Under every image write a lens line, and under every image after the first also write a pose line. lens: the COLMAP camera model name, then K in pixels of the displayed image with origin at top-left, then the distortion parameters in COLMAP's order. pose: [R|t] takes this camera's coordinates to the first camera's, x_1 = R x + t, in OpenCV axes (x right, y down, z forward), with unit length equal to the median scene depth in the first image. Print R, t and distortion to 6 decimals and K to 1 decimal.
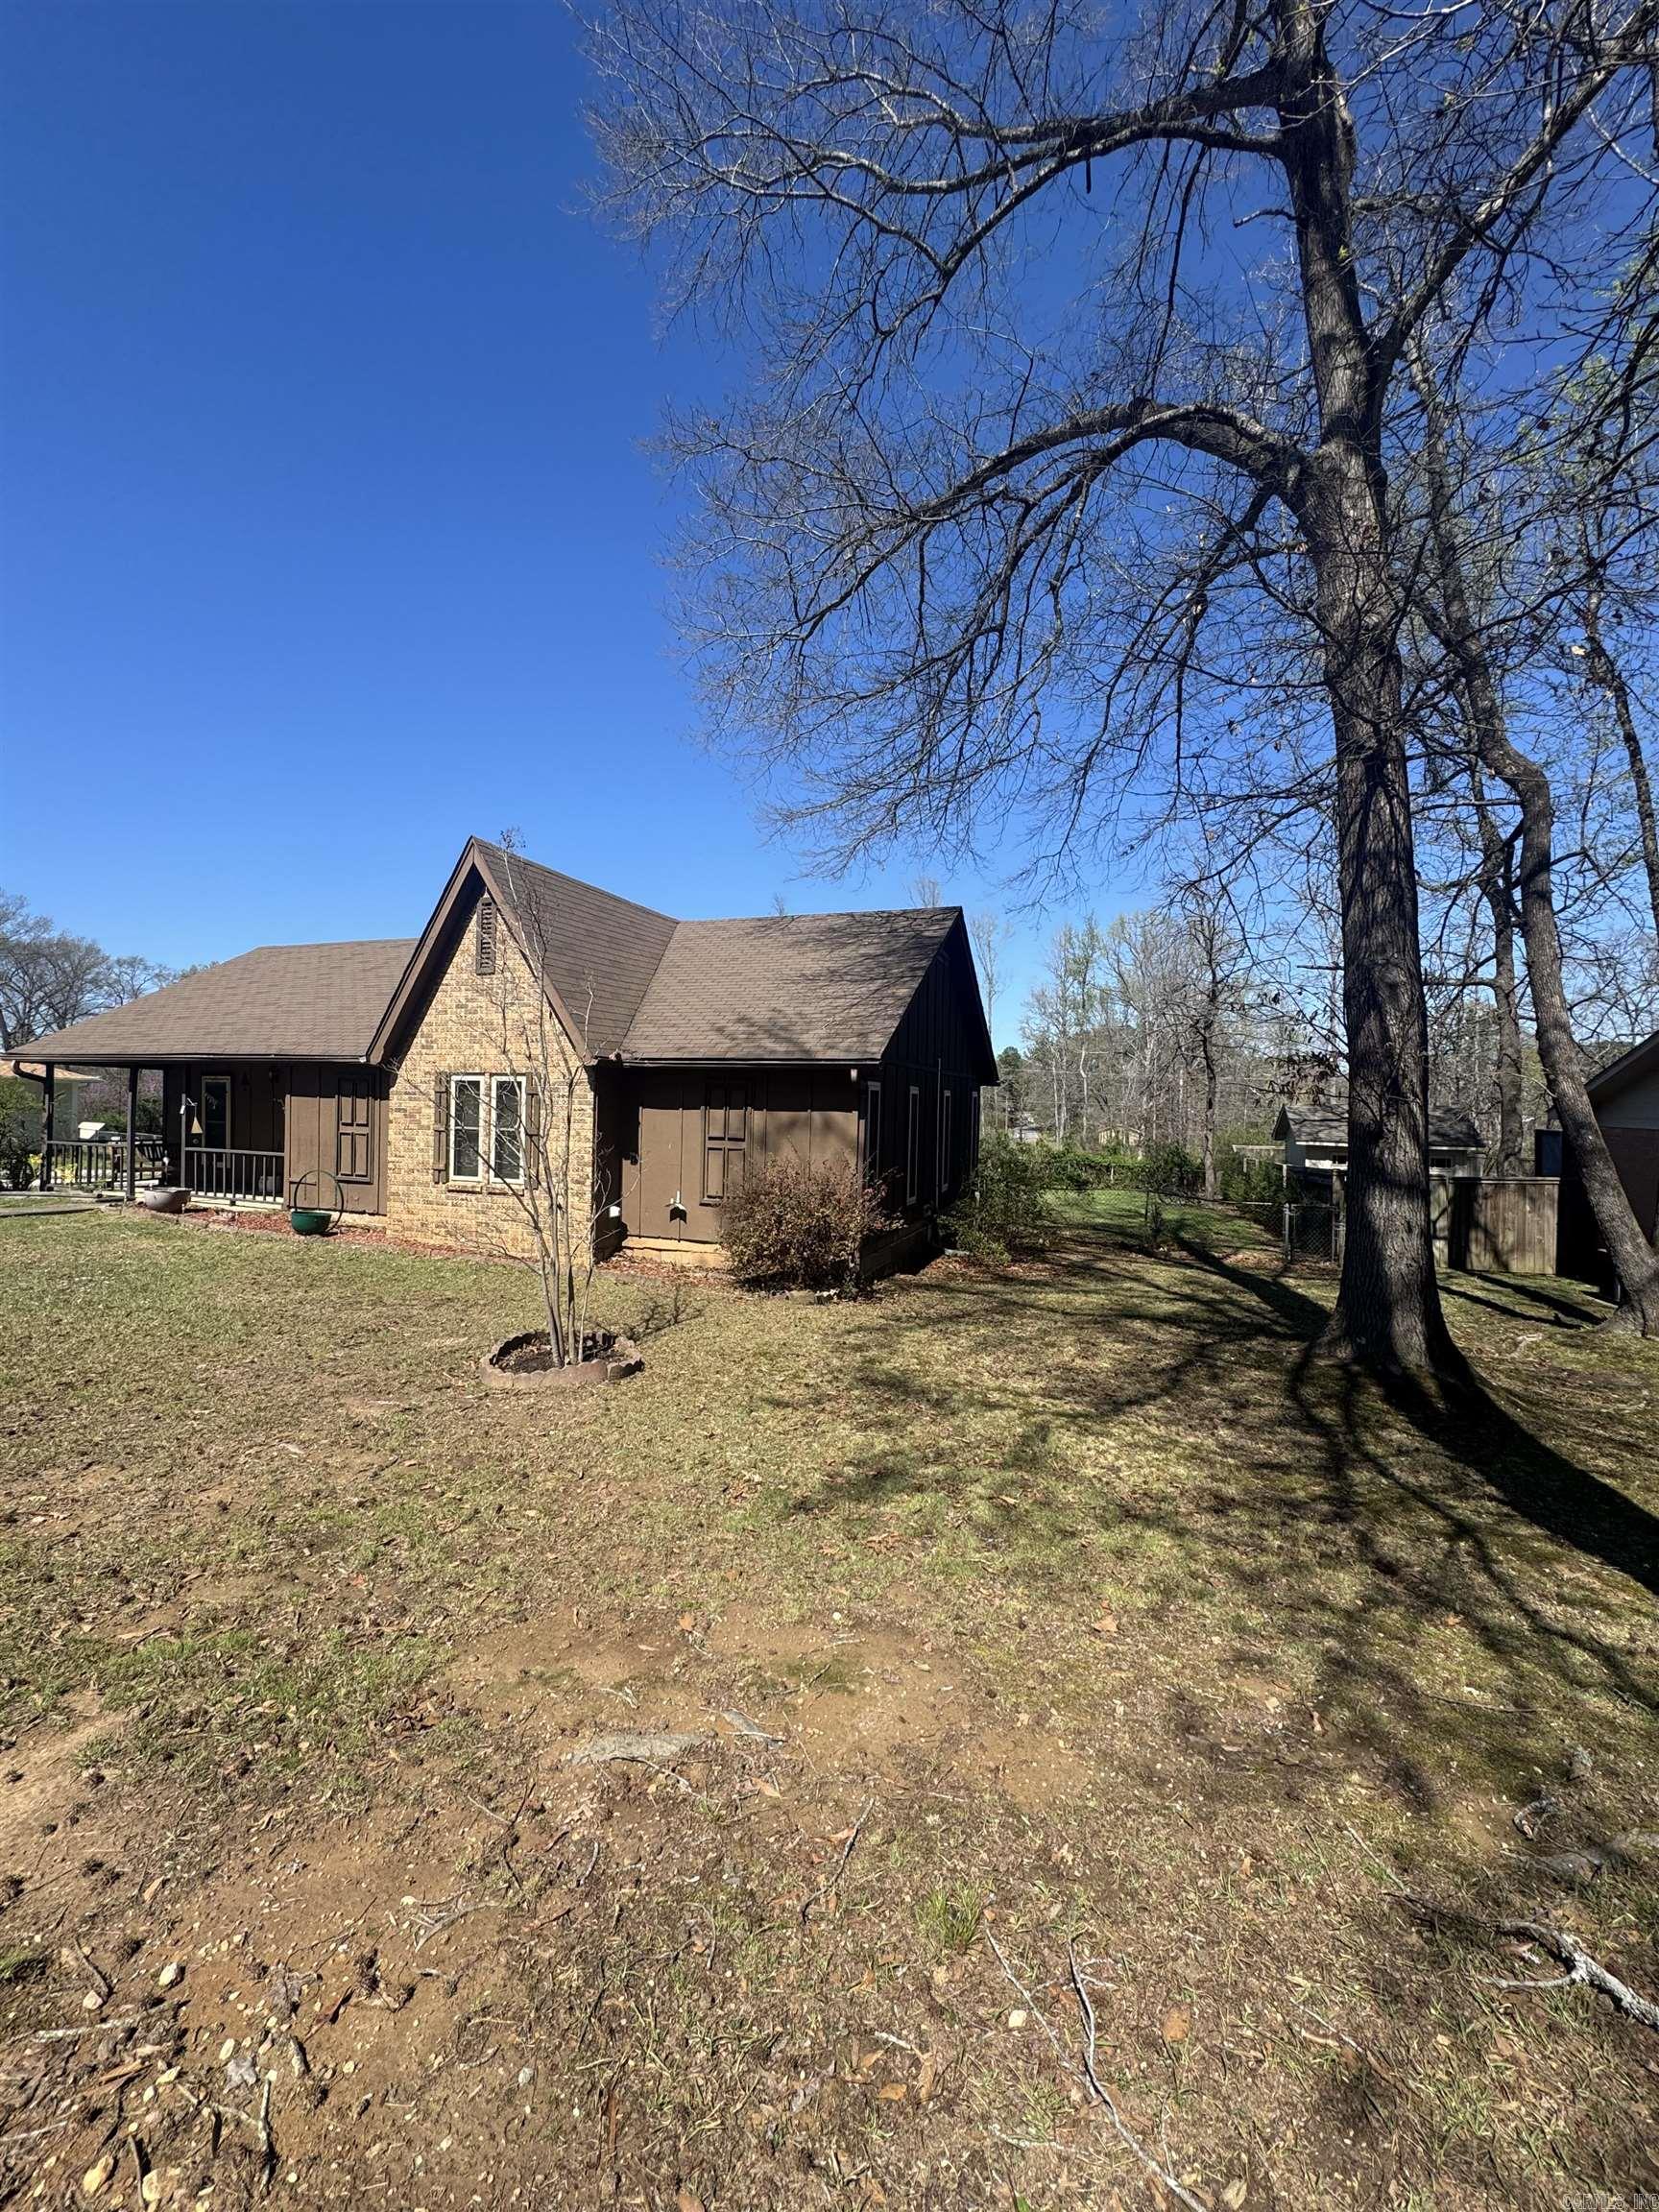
lens RADIAL K [[885.1, 0, 831.9], [0, 885.1, 1106.7], [0, 0, 1]] dist [-0.003022, 0.000384]
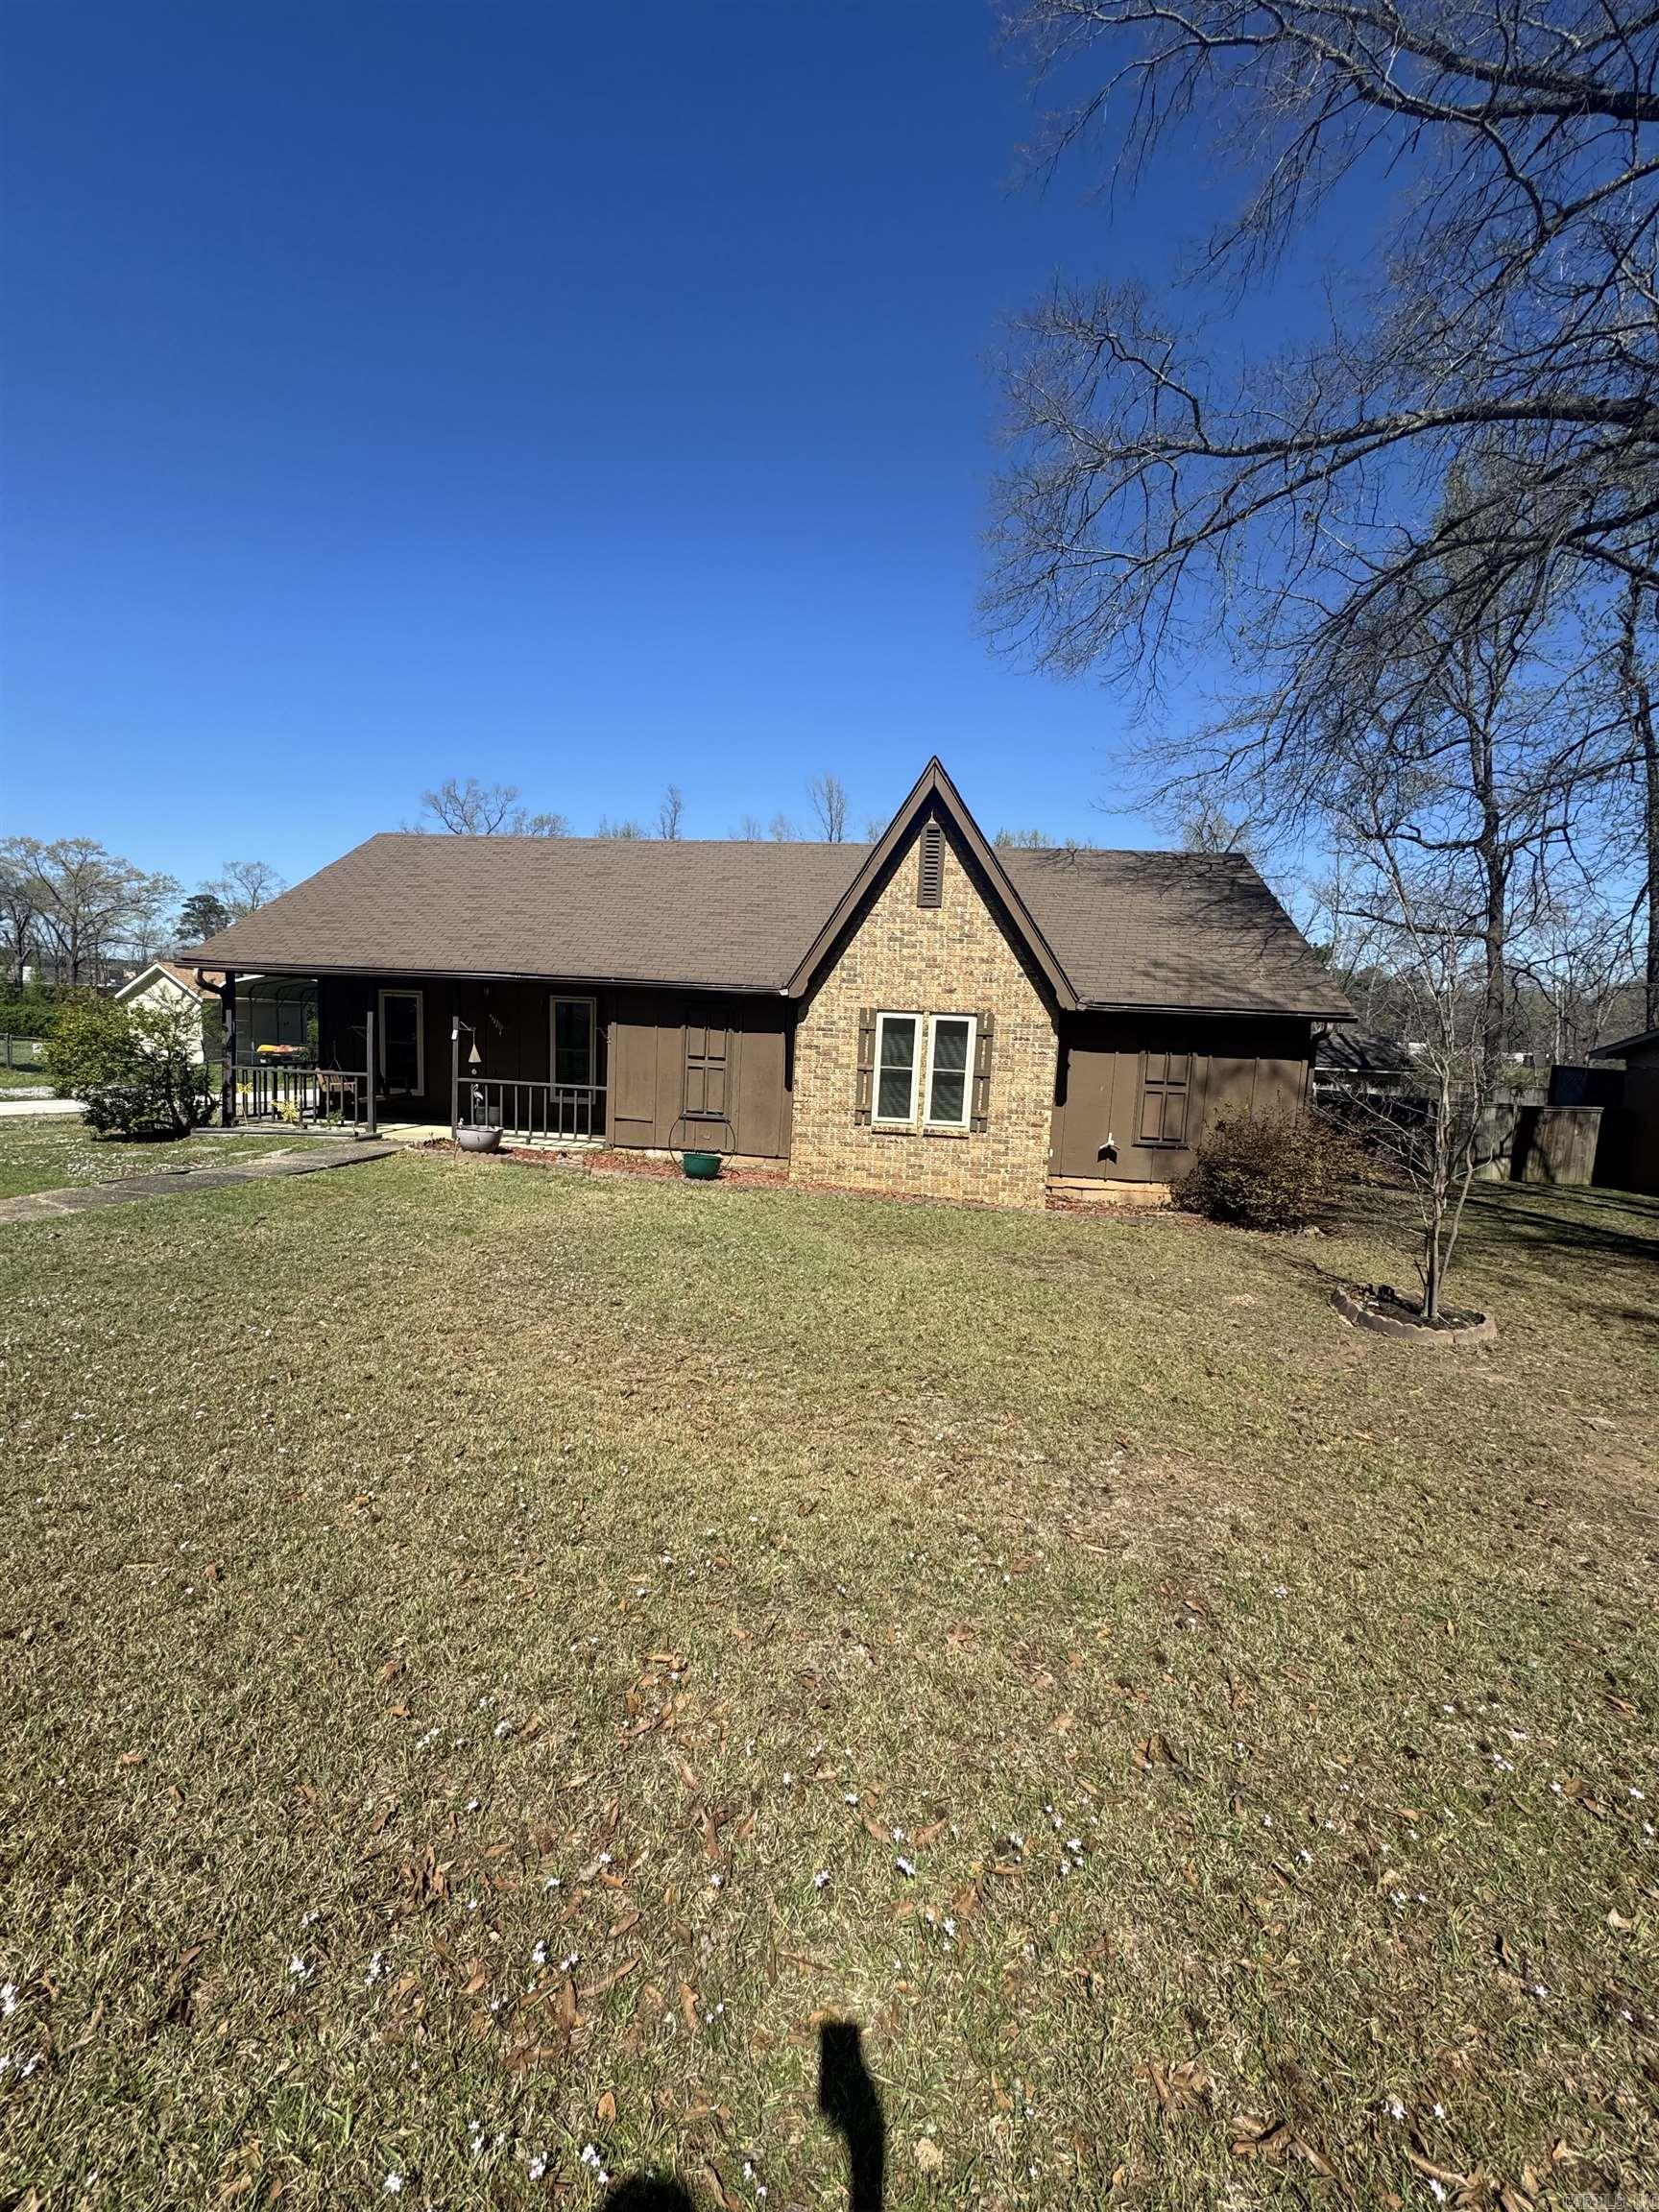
lens RADIAL K [[885.1, 0, 831.5], [0, 885.1, 1108.7], [0, 0, 1]] dist [-0.003022, 0.000384]
pose [[0.972341, -0.000955, 0.233566, -0.698608], [-0.025208, 0.993722, 0.109004, -0.034331], [-0.232203, -0.111877, 0.966212, 0.080920]]
